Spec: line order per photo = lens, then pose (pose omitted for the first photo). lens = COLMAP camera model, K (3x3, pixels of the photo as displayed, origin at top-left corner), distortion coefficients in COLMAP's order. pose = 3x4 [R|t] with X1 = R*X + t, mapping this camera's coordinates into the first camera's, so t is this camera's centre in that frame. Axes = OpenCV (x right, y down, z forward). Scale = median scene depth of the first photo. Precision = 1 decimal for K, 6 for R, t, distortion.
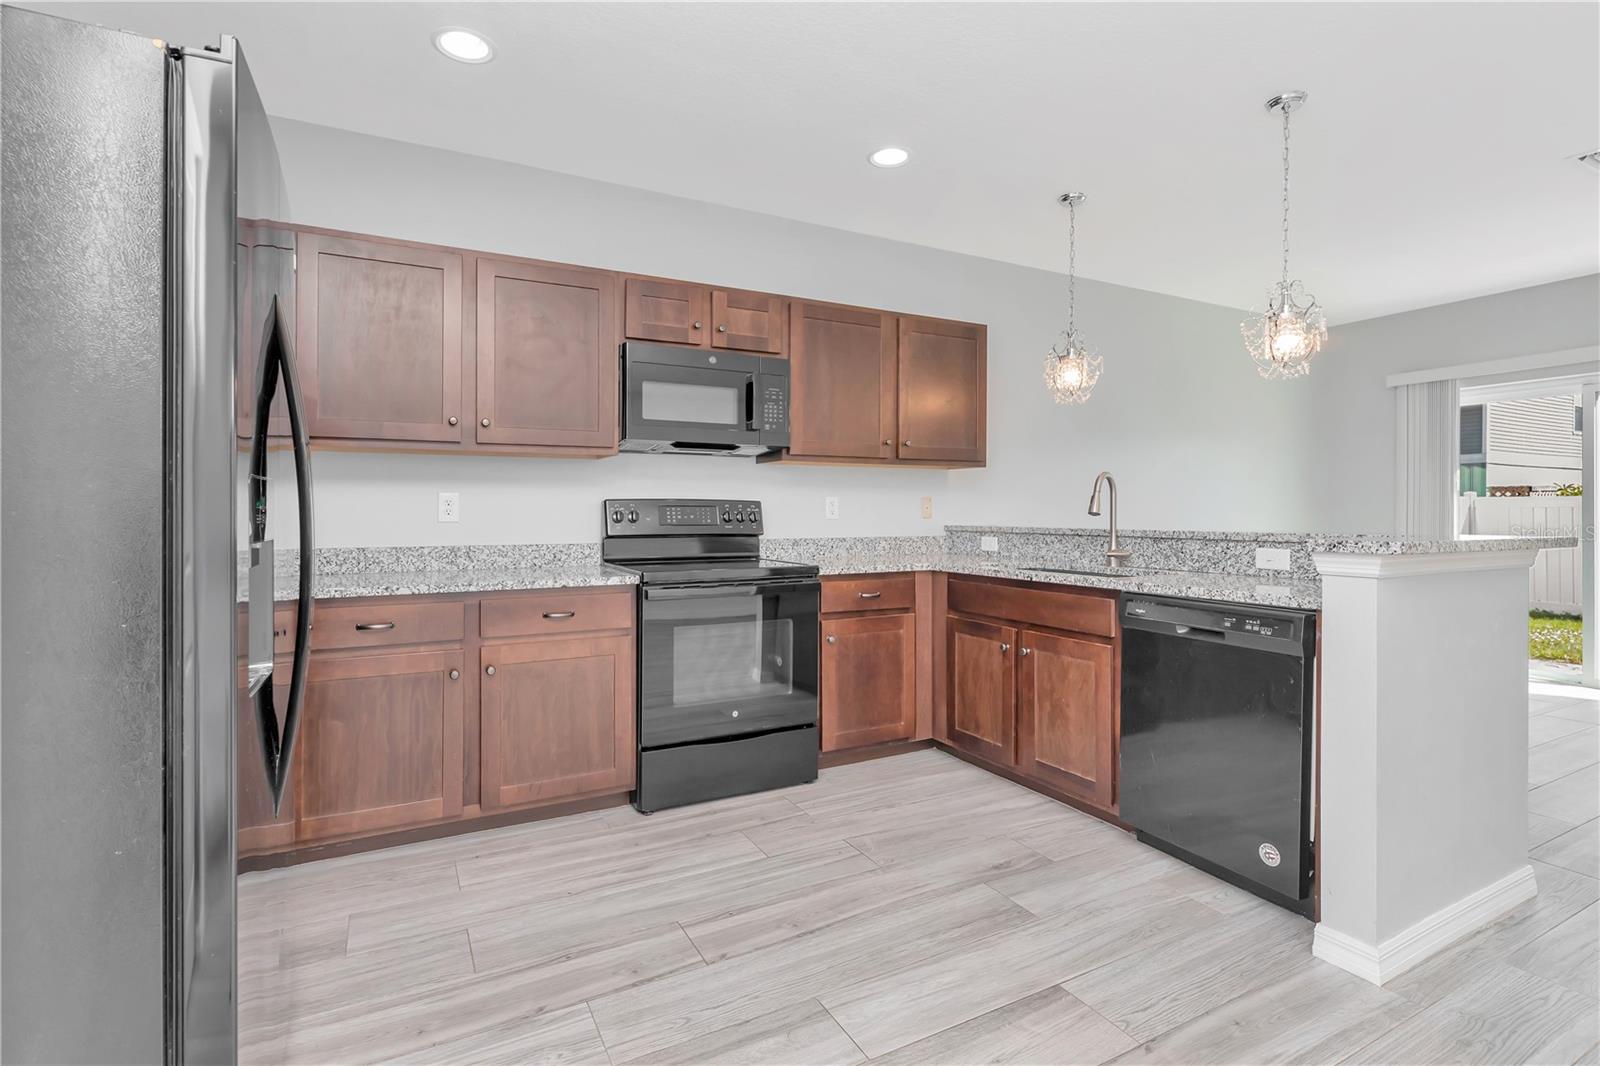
lens RADIAL K [[766.9, 0, 800.6], [0, 766.9, 507.5], [0, 0, 1]] dist [-0.001220, -0.000122]
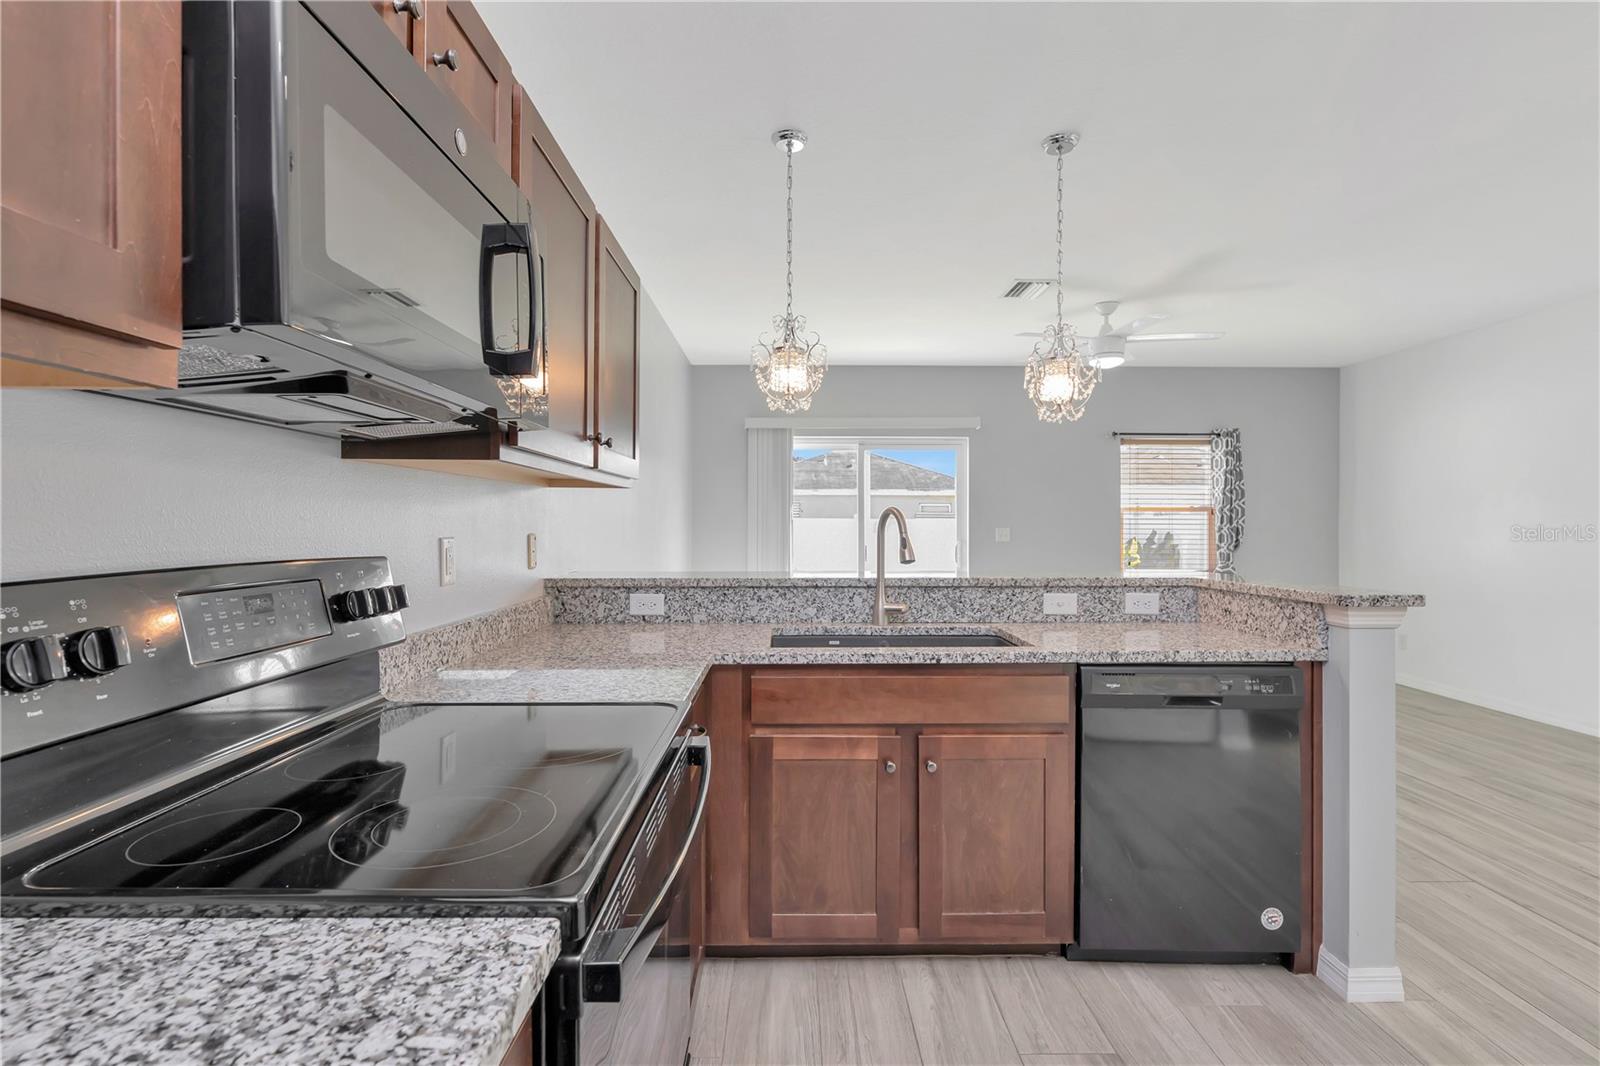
lens RADIAL K [[742.7, 0, 799.0], [0, 742.7, 525.5], [0, 0, 1]] dist [0.000235, 0.000212]
pose [[0.465465, -0.004412, 0.885055, -0.326225], [-0.004389, 0.999964, 0.007293, -0.032913], [-0.885055, -0.007280, 0.465429, 0.713096]]
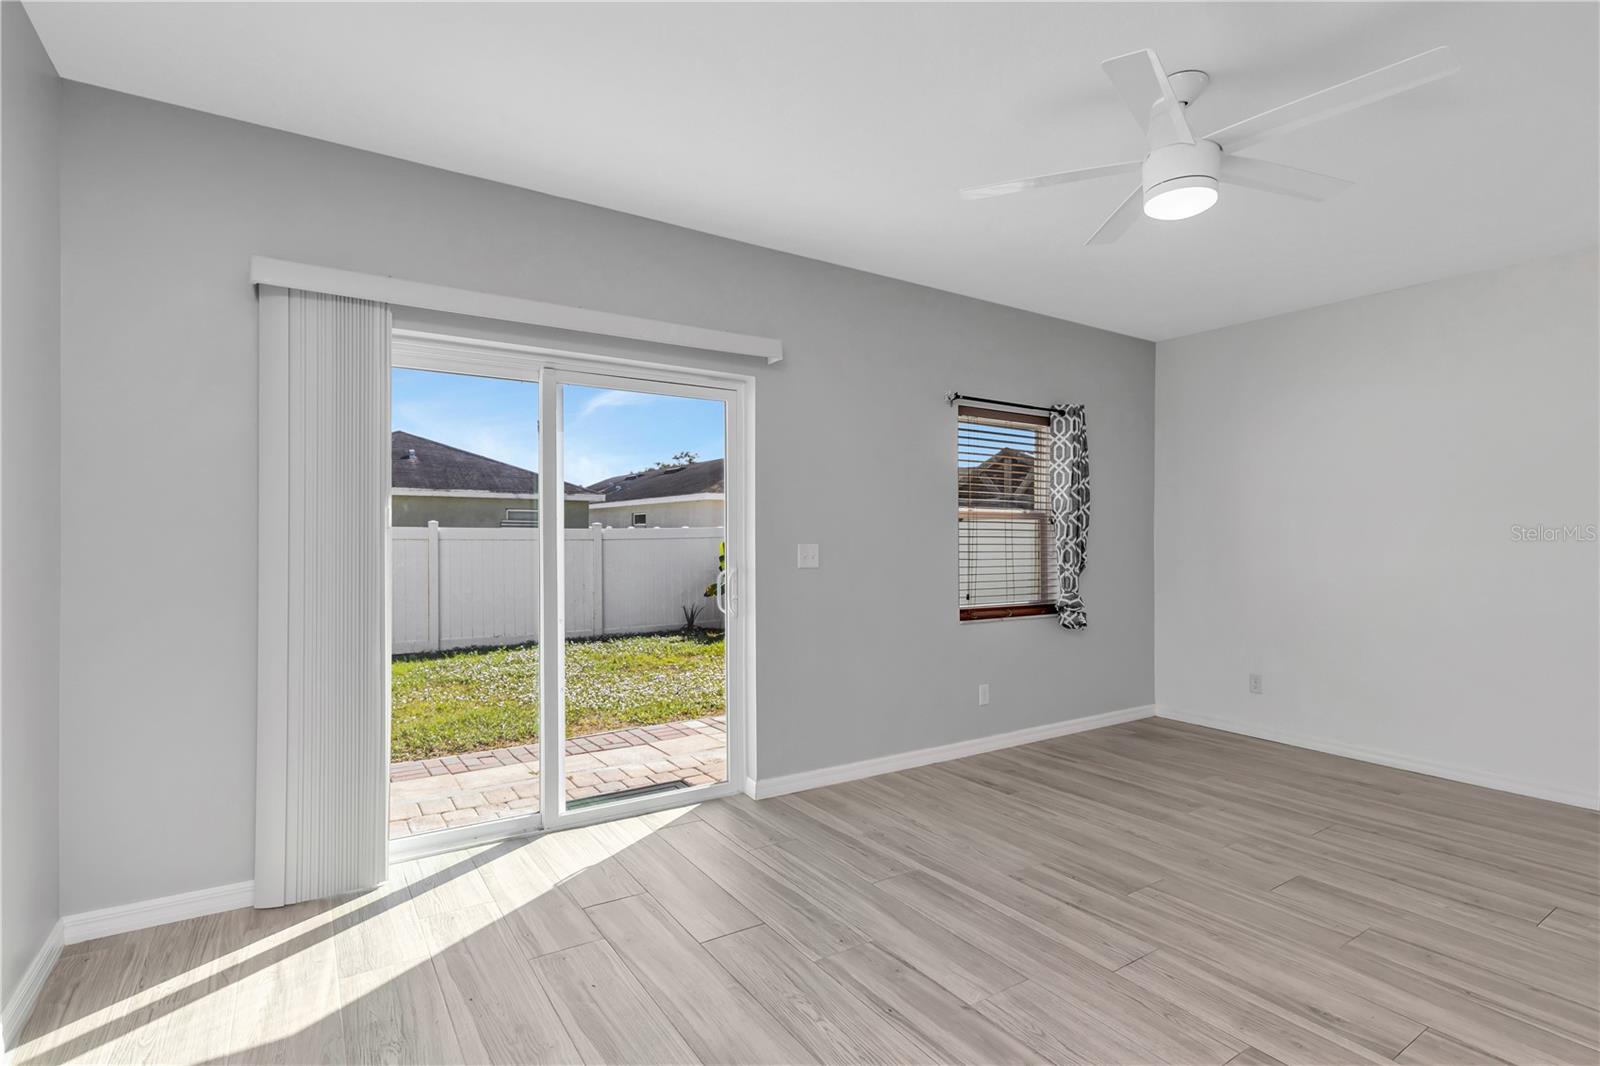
lens RADIAL K [[760.3, 0, 796.1], [0, 760.3, 538.9], [0, 0, 1]] dist [-0.007636, -0.000267]
pose [[-0.089701, -0.009422, 0.995924, 0.546804], [-0.011151, 0.999902, 0.008456, -0.030294], [-0.995906, -0.010347, -0.089797, 1.278958]]
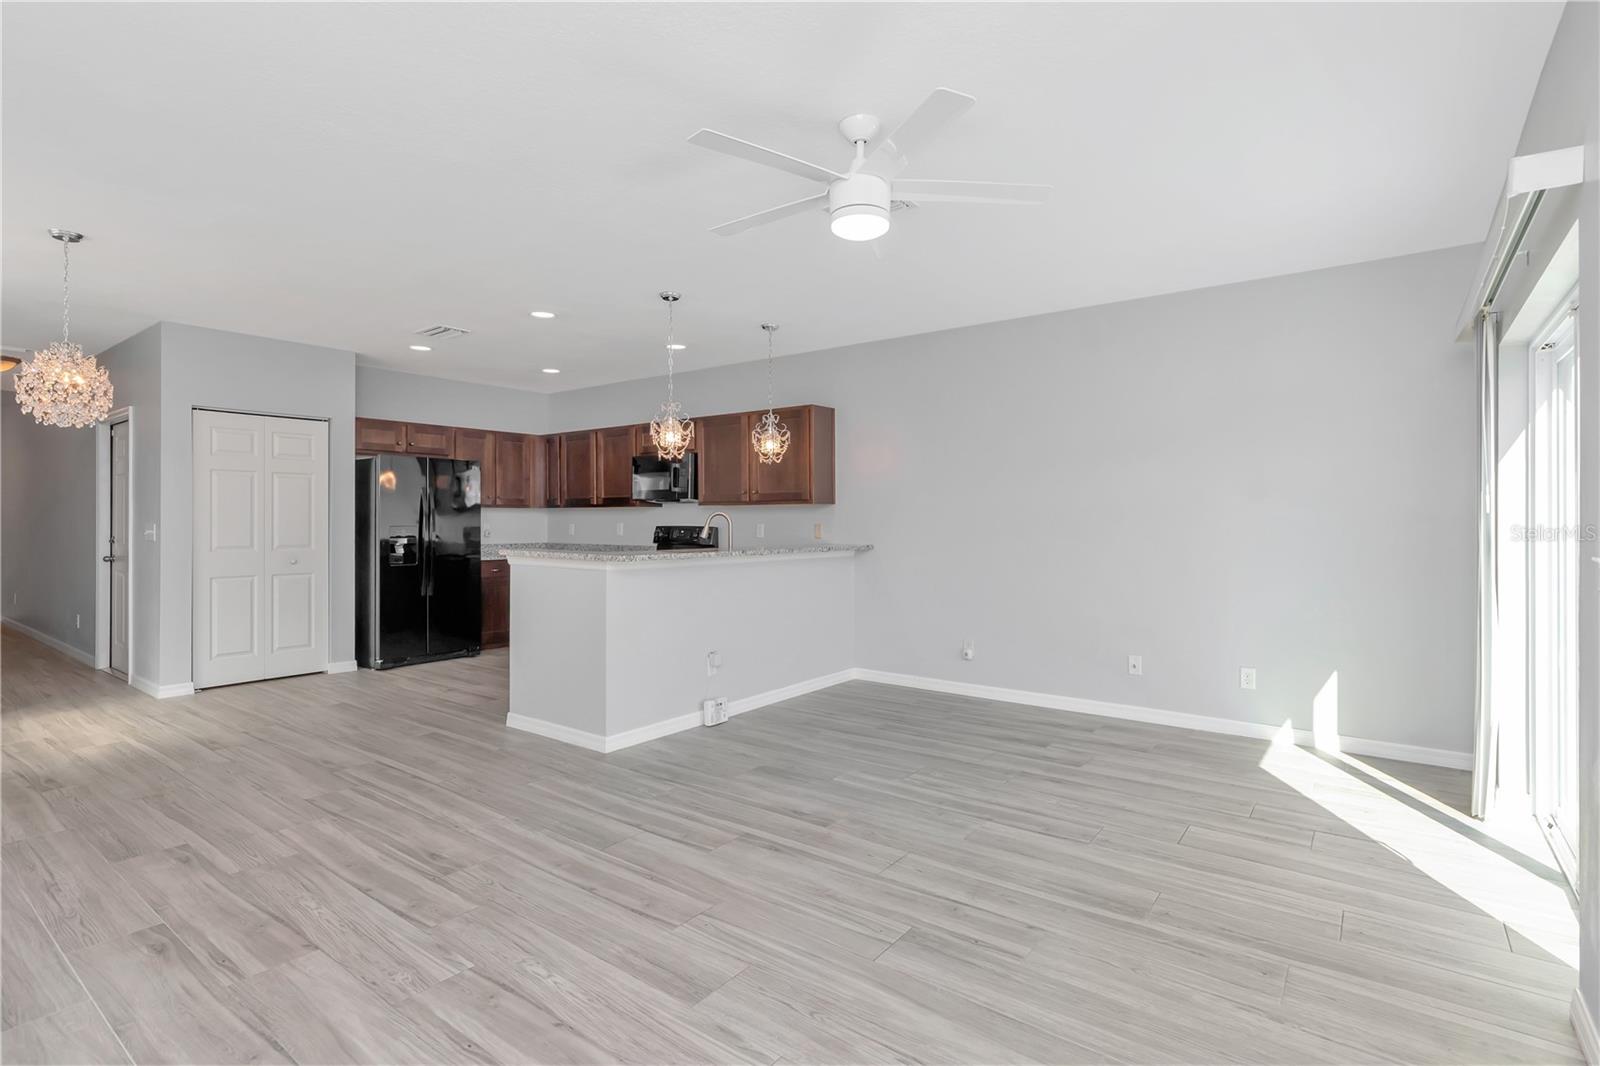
lens RADIAL K [[778.7, 0, 774.7], [0, 778.7, 524.8], [0, 0, 1]] dist [-0.002528, -0.000772]
pose [[0.401457, -0.000425, -0.915878, 1.937373], [0.002910, 0.999995, 0.000811, -0.021933], [0.915873, -0.002991, 0.401456, 0.438921]]
